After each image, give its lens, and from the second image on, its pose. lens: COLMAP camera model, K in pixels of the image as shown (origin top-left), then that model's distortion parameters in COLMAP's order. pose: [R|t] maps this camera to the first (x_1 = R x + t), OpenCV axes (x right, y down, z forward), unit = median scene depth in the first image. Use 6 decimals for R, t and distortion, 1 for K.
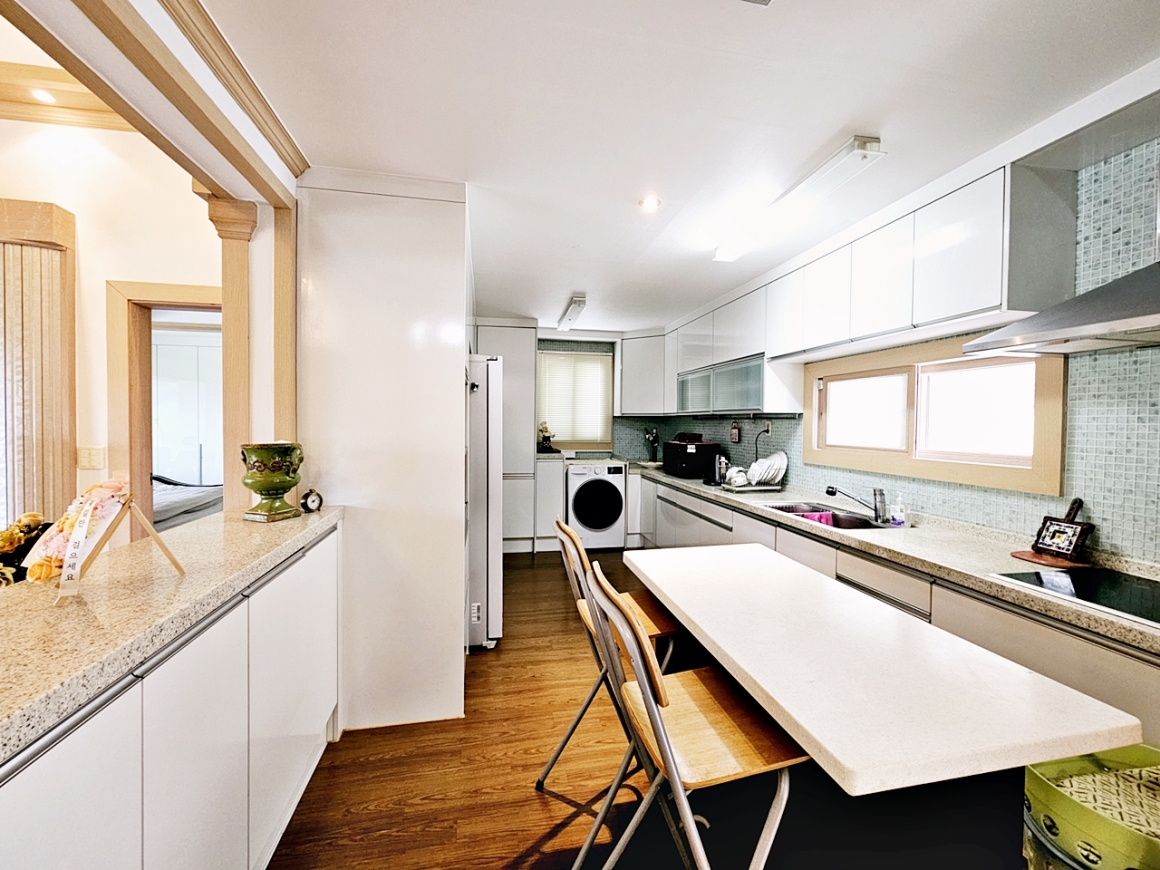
lens RADIAL K [[476.6, 0, 580.6], [0, 476.6, 434.5], [0, 0, 1]] dist [-0.000119, 0.001061]
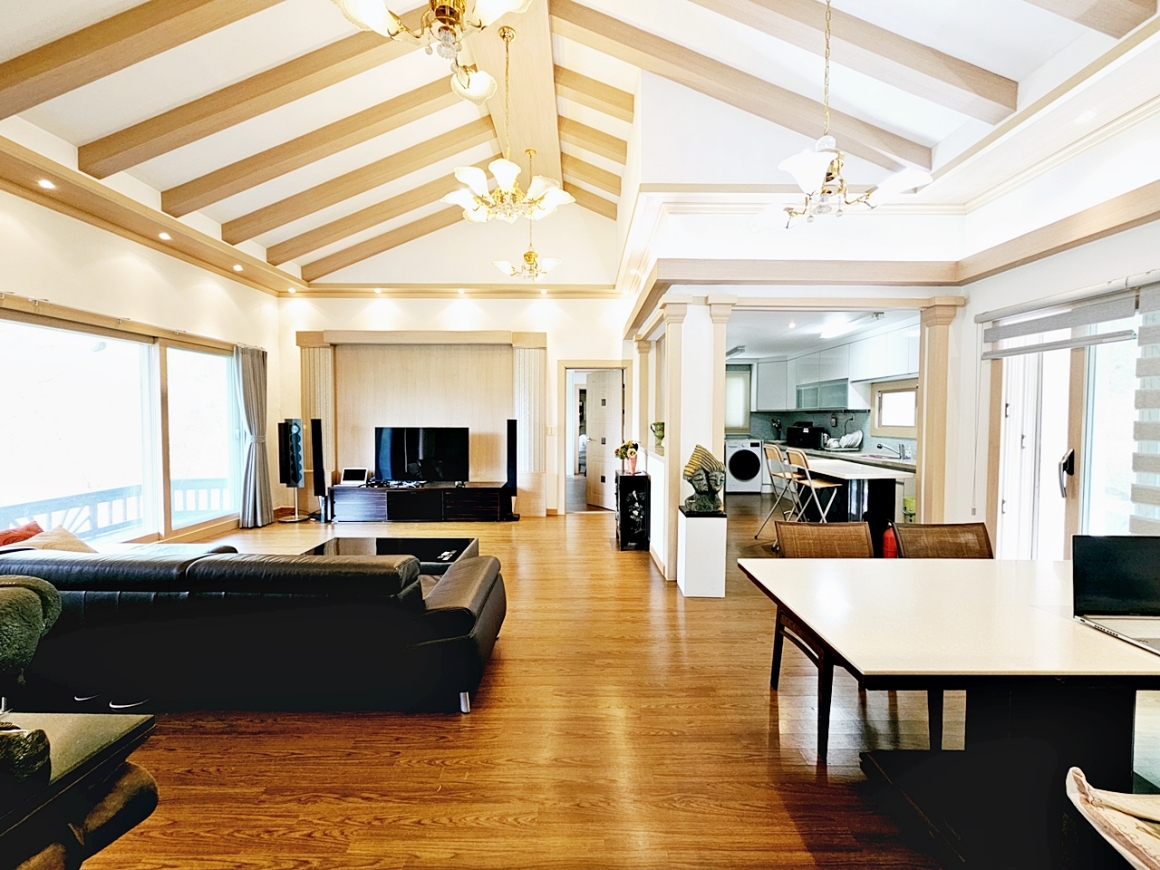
lens RADIAL K [[476.6, 0, 579.6], [0, 476.6, 429.4], [0, 0, 1]] dist [-0.000119, 0.001061]
pose [[0.981151, -0.001651, -0.193238, -0.275441], [0.001546, 0.999999, -0.000689, 0.030914], [0.193239, 0.000378, 0.981152, -0.982843]]
